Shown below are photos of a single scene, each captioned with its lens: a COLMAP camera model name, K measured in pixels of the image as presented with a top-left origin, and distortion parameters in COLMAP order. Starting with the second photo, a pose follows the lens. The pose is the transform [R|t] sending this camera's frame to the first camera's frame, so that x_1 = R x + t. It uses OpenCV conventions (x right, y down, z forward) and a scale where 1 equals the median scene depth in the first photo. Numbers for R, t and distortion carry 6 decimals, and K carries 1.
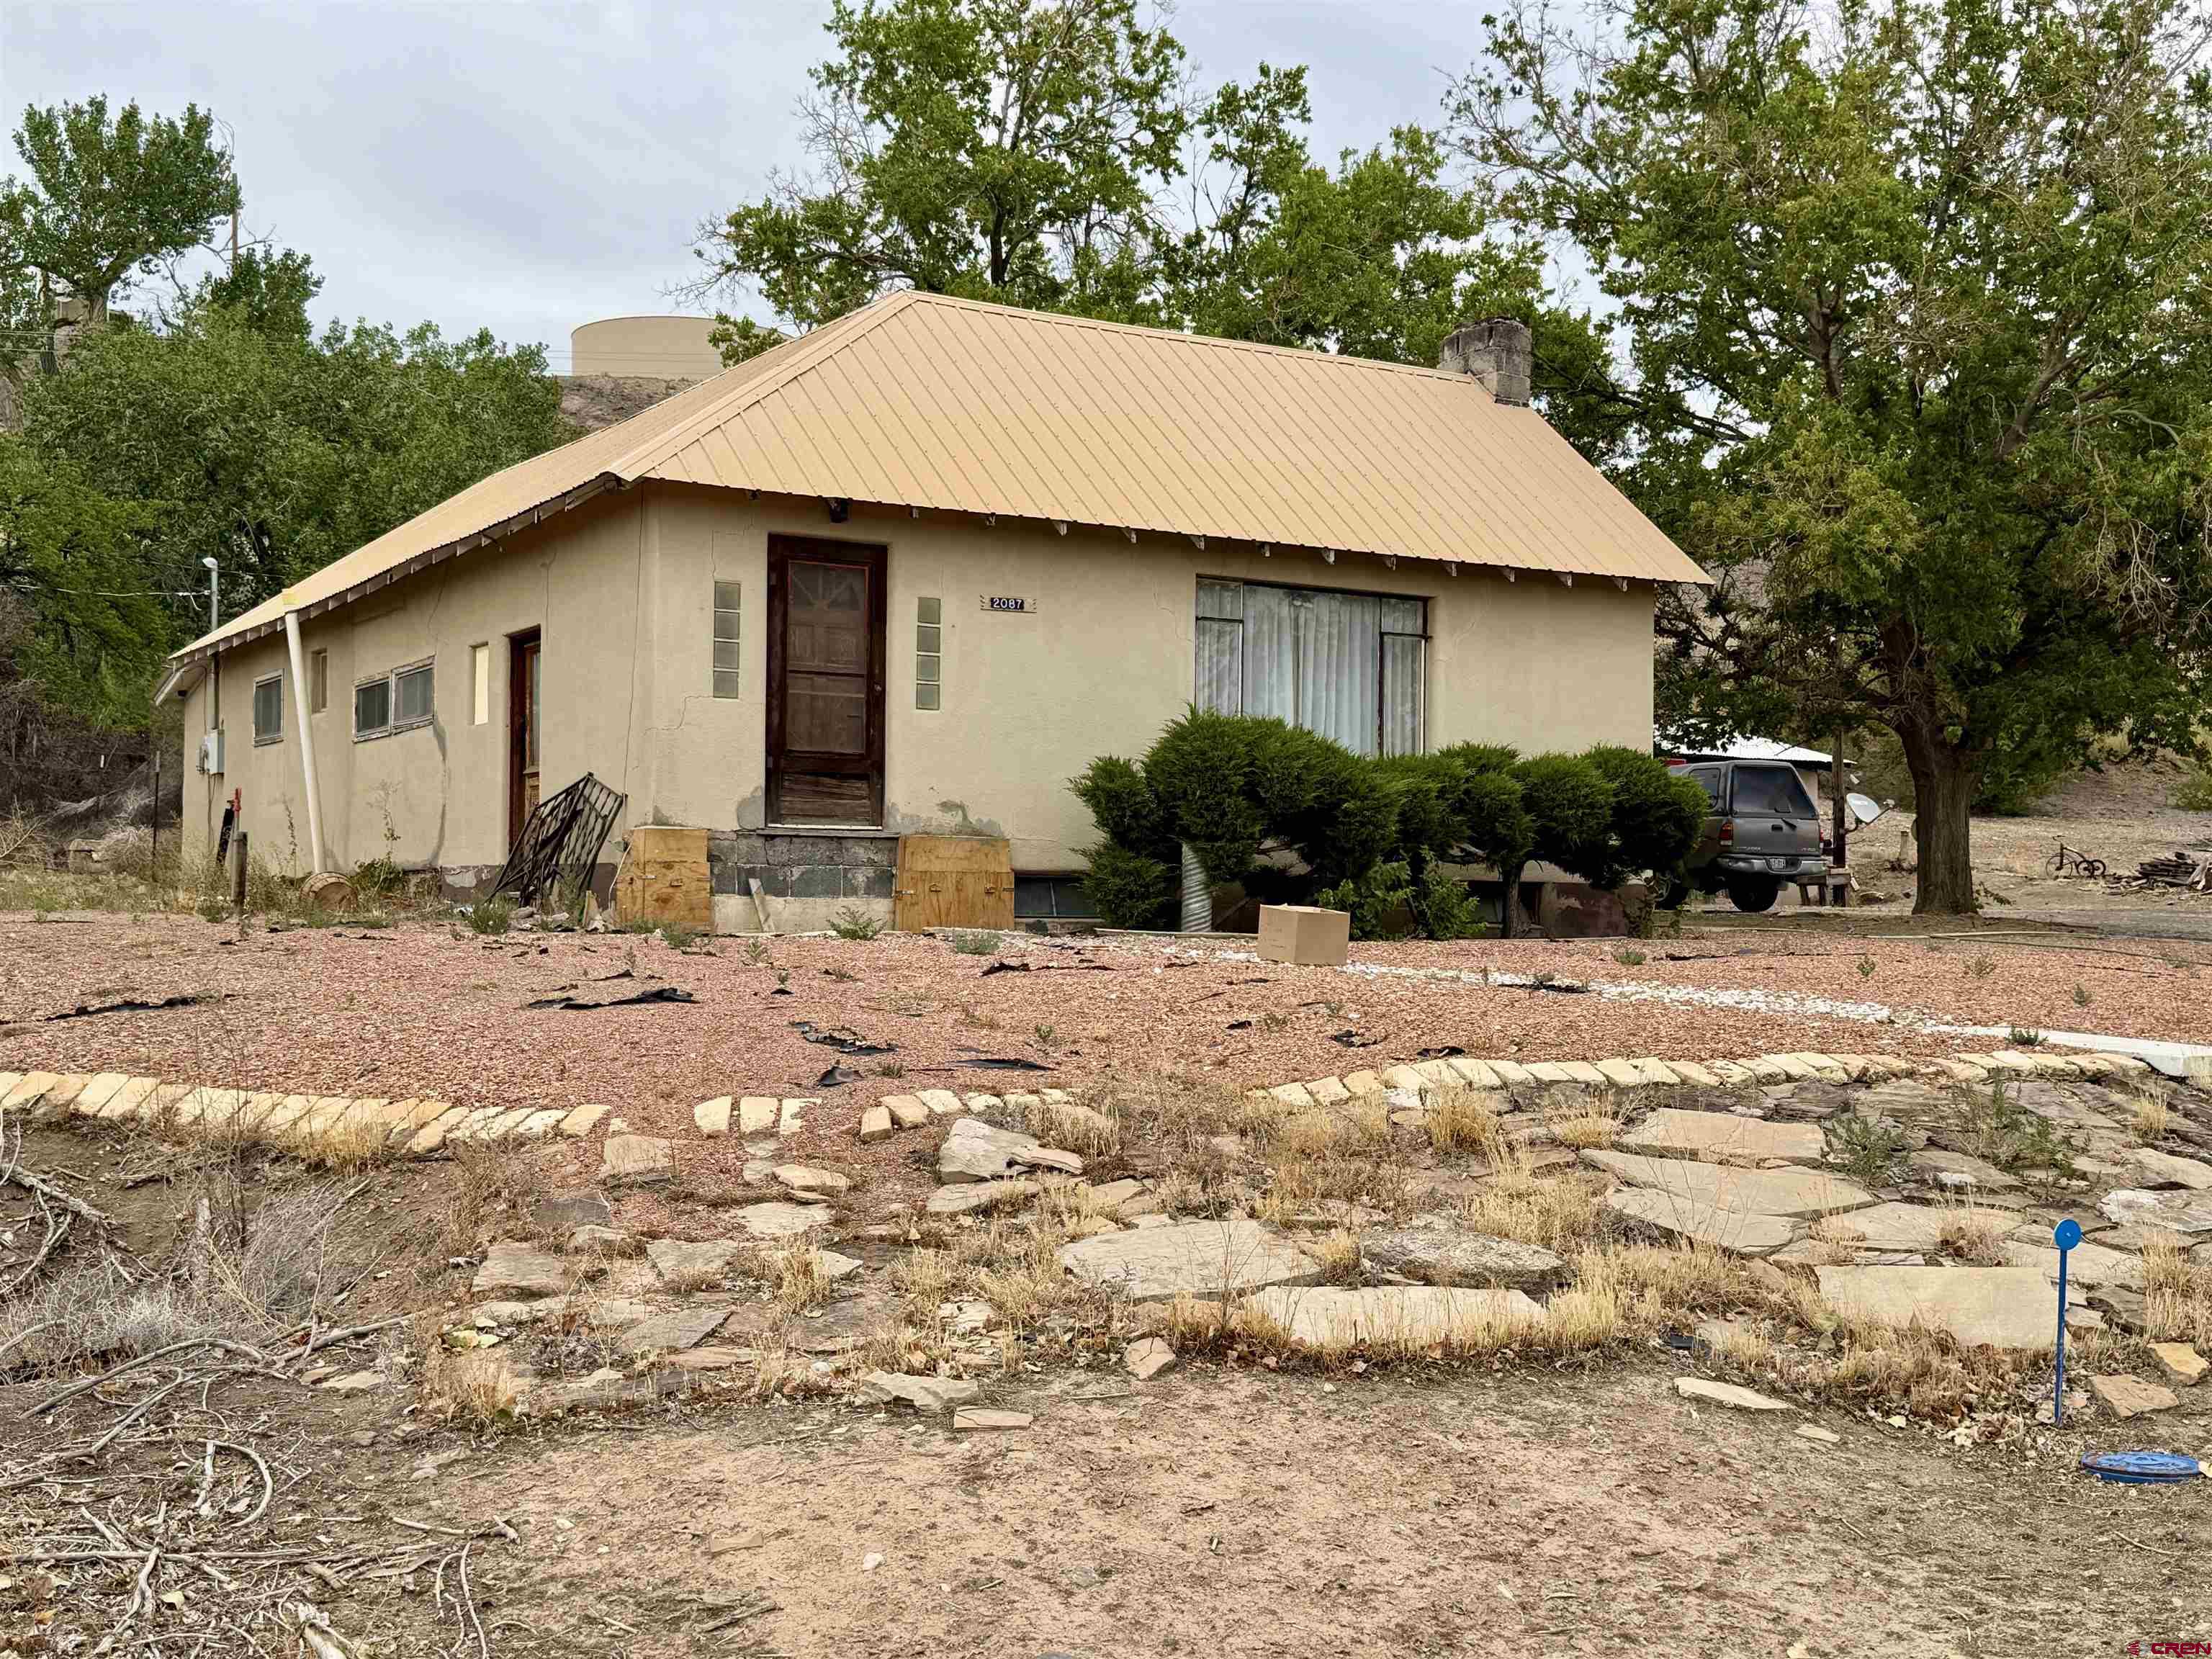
lens RADIAL K [[2657.2, 0, 1106.6], [0, 2657.2, 829.3], [0, 0, 1]] dist [-0.015461, 0.000000]
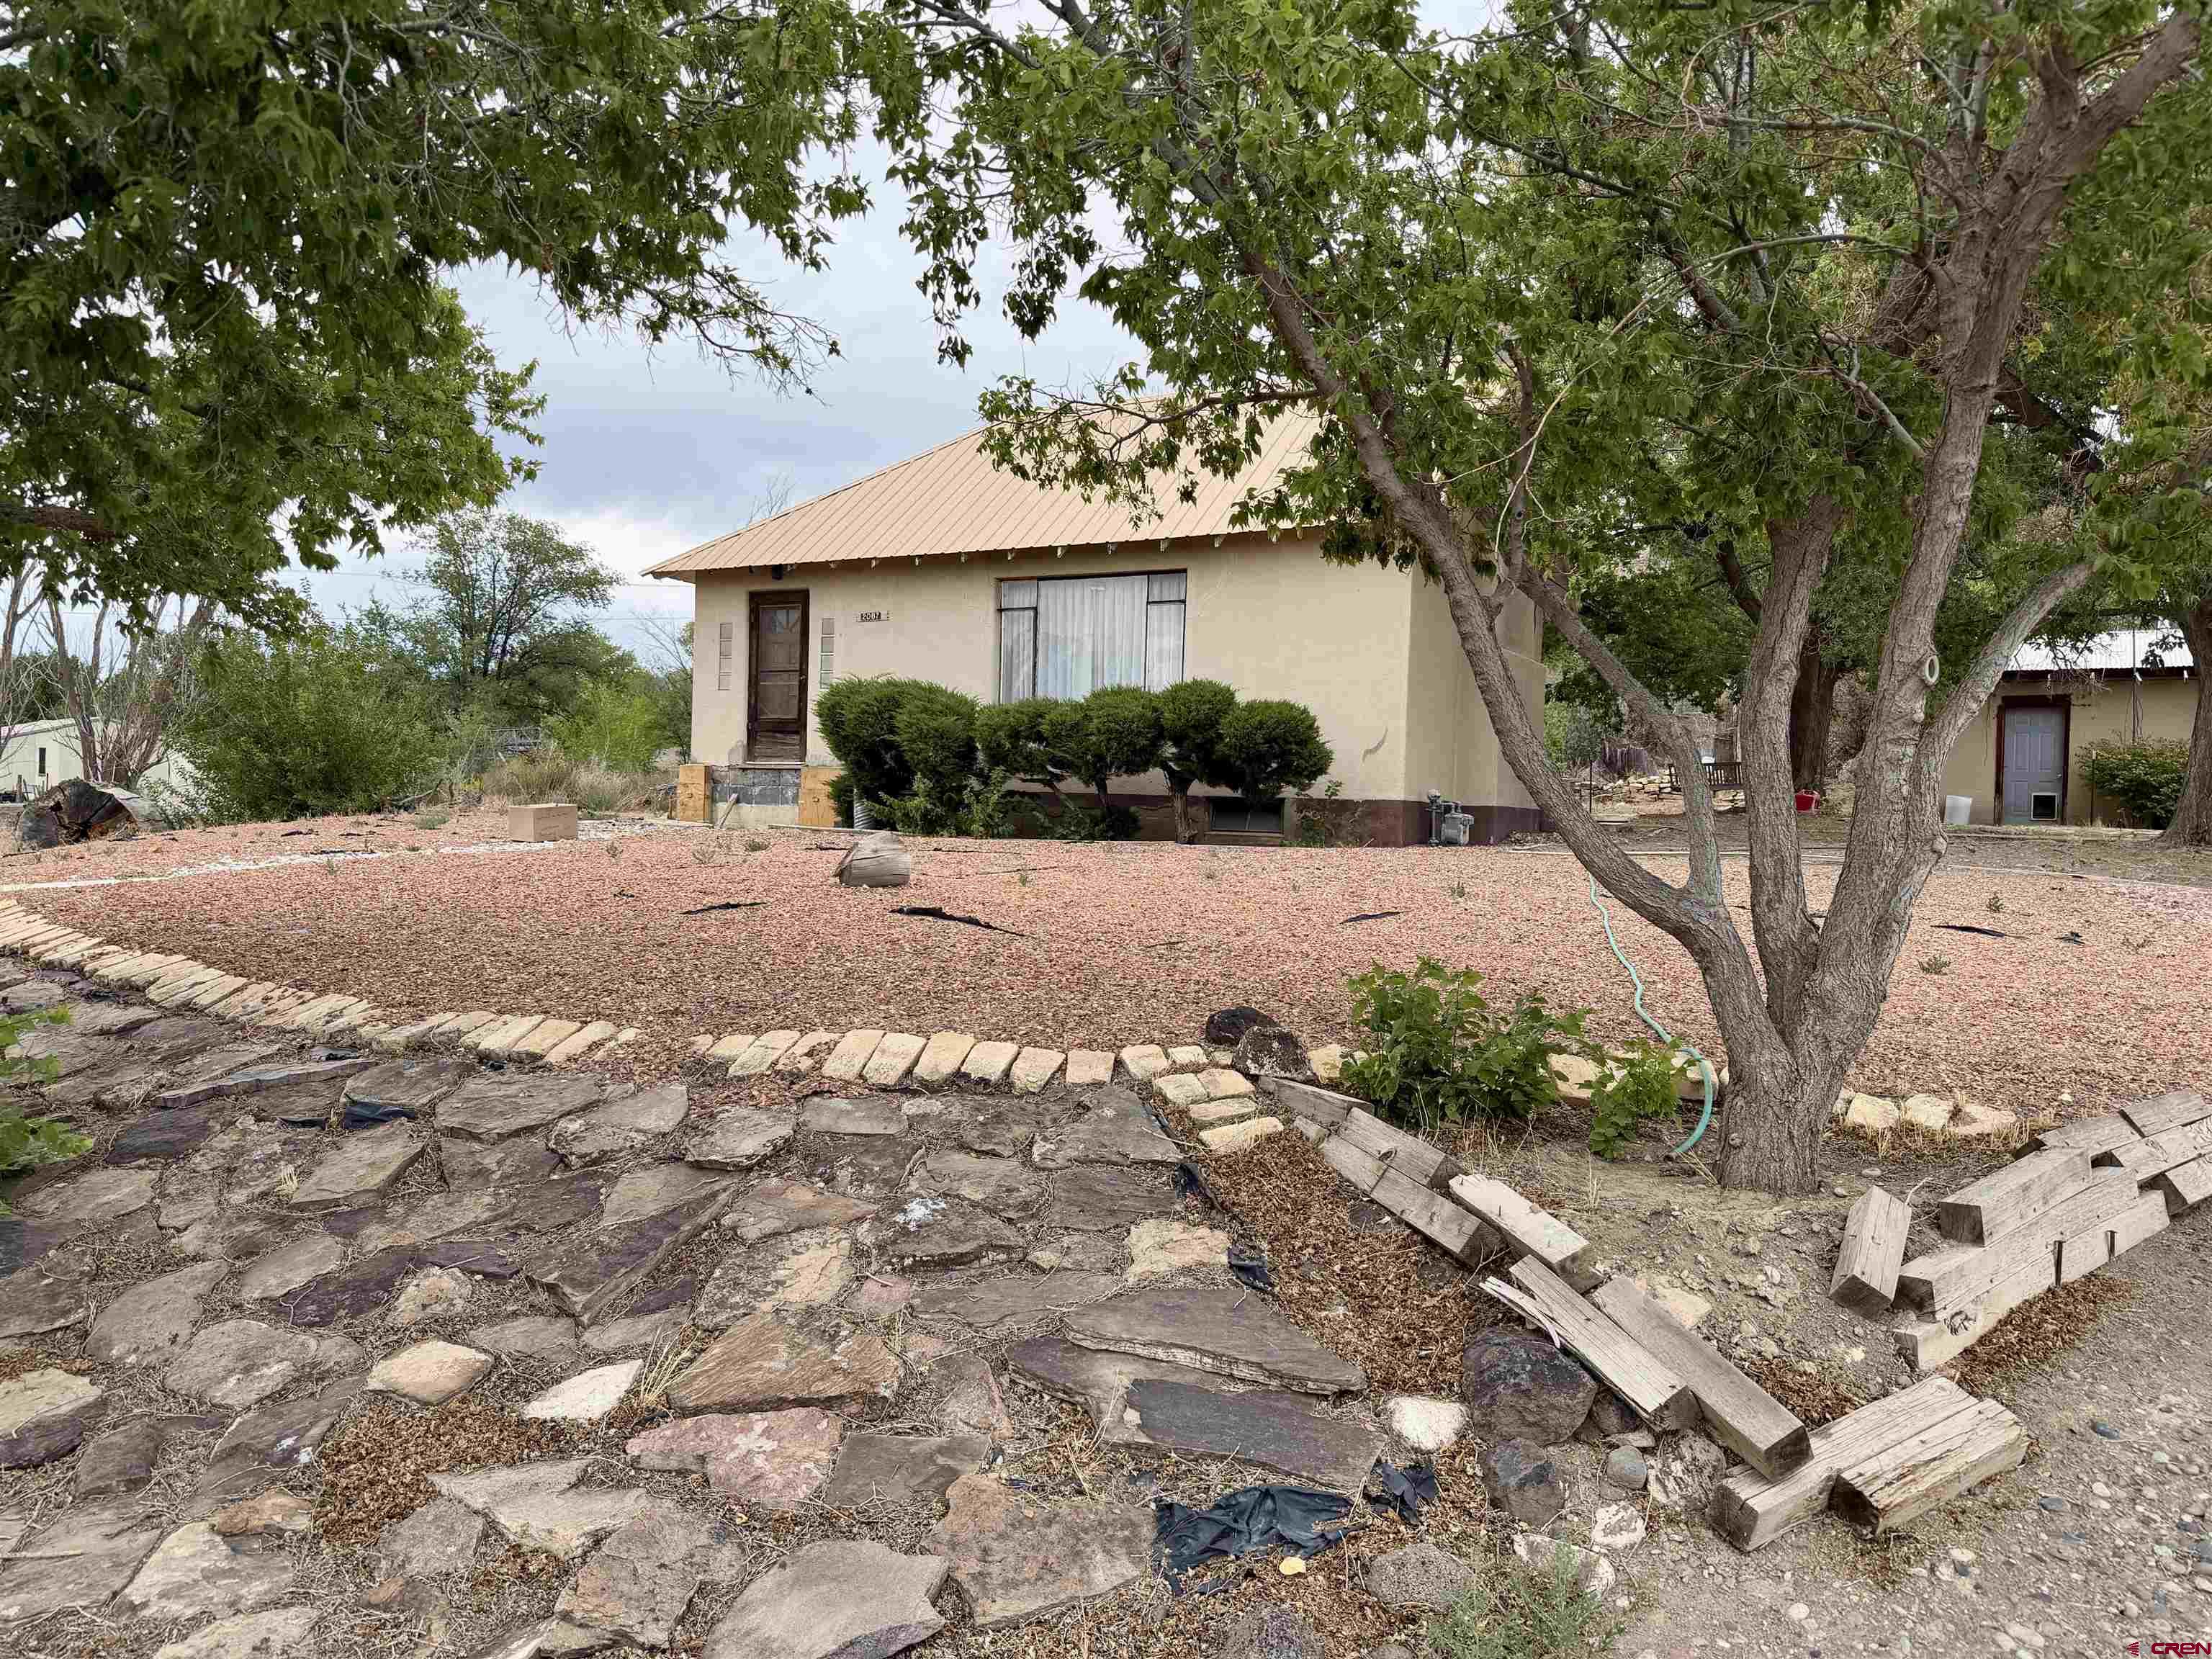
lens RADIAL K [[1536.3, 0, 1106.3], [0, 1536.3, 826.8], [0, 0, 1]] dist [0.004091, 0.000171]
pose [[0.549373, 0.016283, -0.835418, 0.809759], [0.031035, 0.998723, 0.039875, 0.007127], [0.835000, -0.047834, 0.548166, 0.629381]]
